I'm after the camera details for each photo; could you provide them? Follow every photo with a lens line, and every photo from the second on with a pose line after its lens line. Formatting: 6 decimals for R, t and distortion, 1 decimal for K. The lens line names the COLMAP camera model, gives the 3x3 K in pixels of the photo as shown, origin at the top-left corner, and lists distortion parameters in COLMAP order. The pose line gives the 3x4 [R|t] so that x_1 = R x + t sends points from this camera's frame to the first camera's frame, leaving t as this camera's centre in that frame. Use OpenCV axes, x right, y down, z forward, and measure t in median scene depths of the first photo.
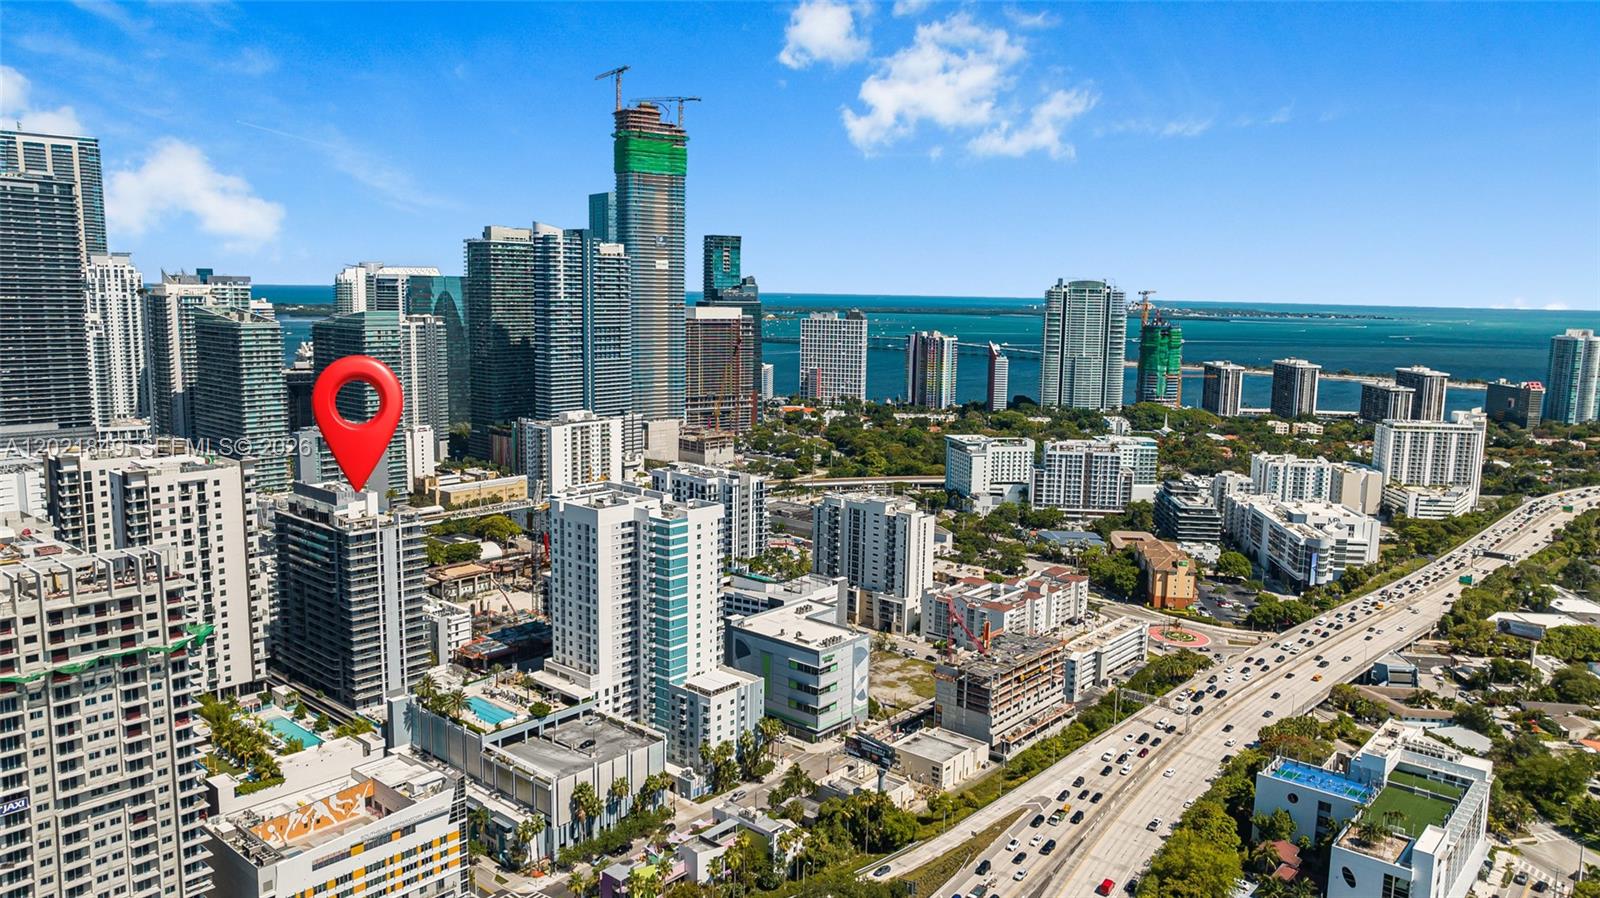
lens RADIAL K [[1134.8, 0, 800.0], [0, 1134.8, 449.0], [0, 0, 1]] dist [-0.046148, 0.078309]
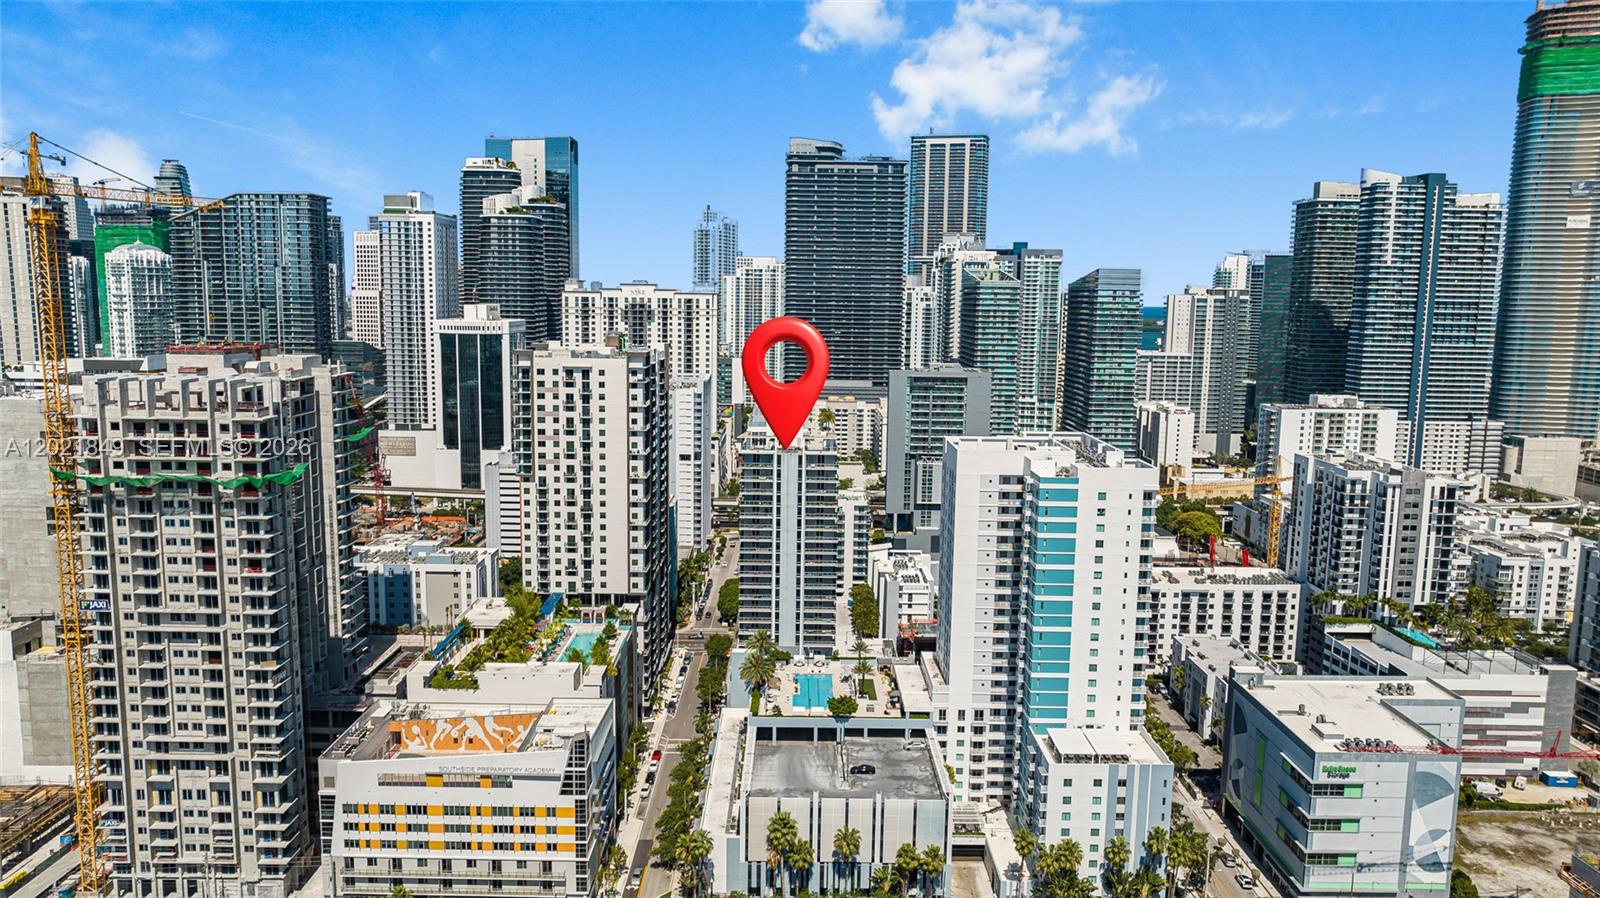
lens RADIAL K [[1126.6, 0, 800.0], [0, 1126.6, 449.0], [0, 0, 1]] dist [-0.016493, -0.002358]
pose [[0.658901, 0.094932, -0.746215, 0.284417], [-0.111761, 0.993349, 0.027689, 0.046672], [0.743881, 0.065153, 0.665129, 0.483619]]
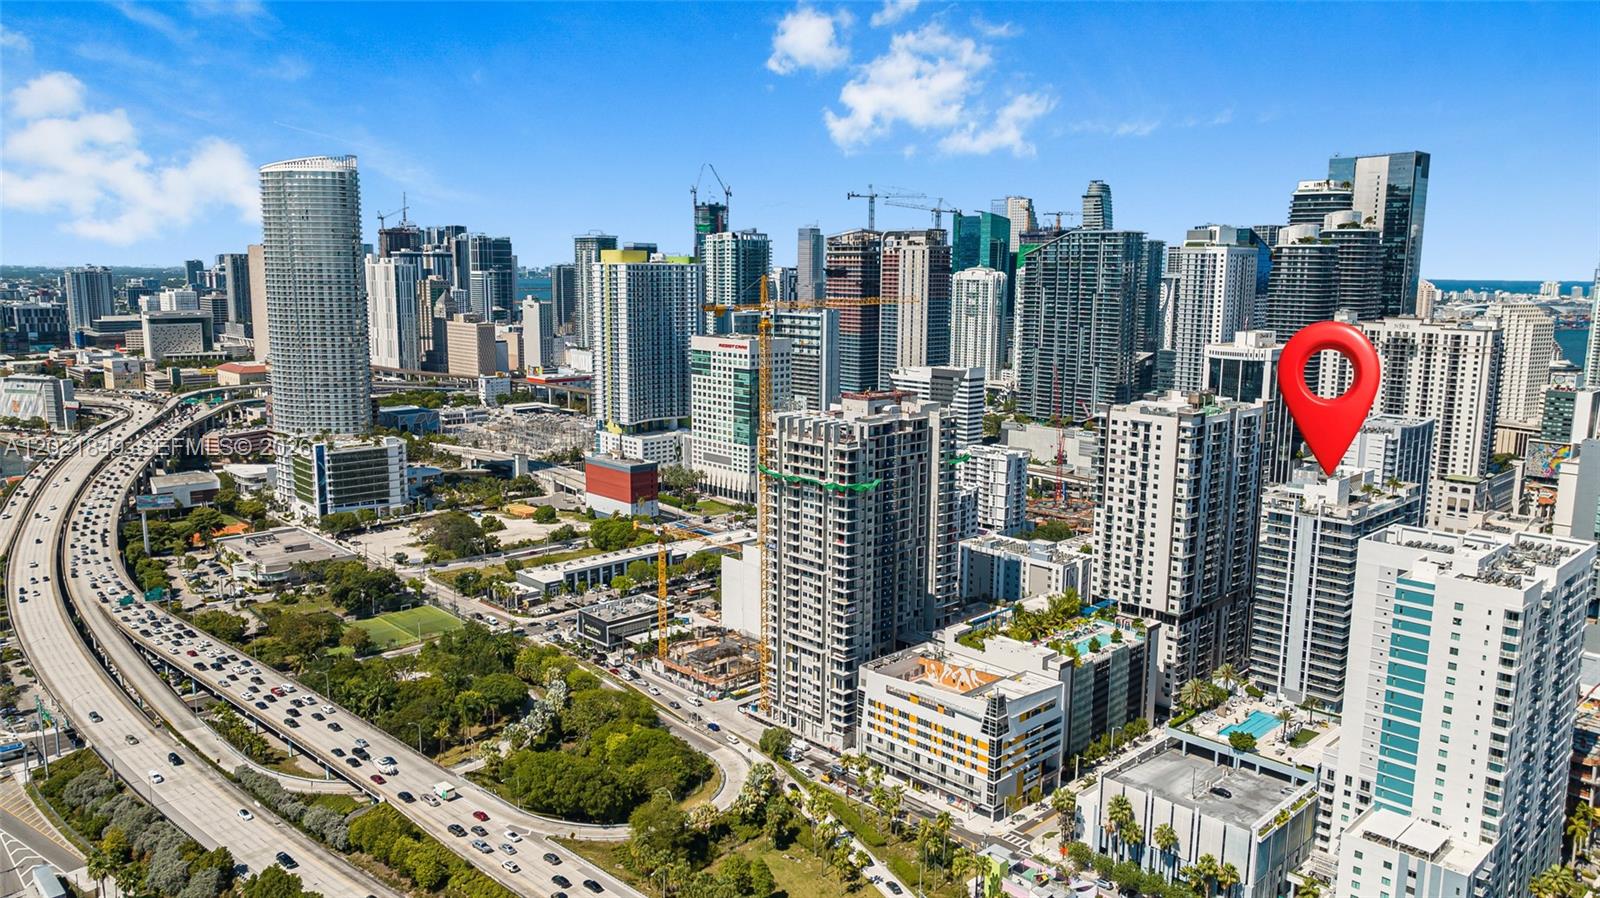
lens RADIAL K [[1126.6, 0, 800.0], [0, 1126.6, 449.0], [0, 0, 1]] dist [-0.016493, -0.002358]
pose [[-0.094202, 0.142712, -0.985271, 0.612276], [-0.152538, 0.975917, 0.155942, -0.067877], [0.983798, 0.164981, -0.070164, 0.697436]]
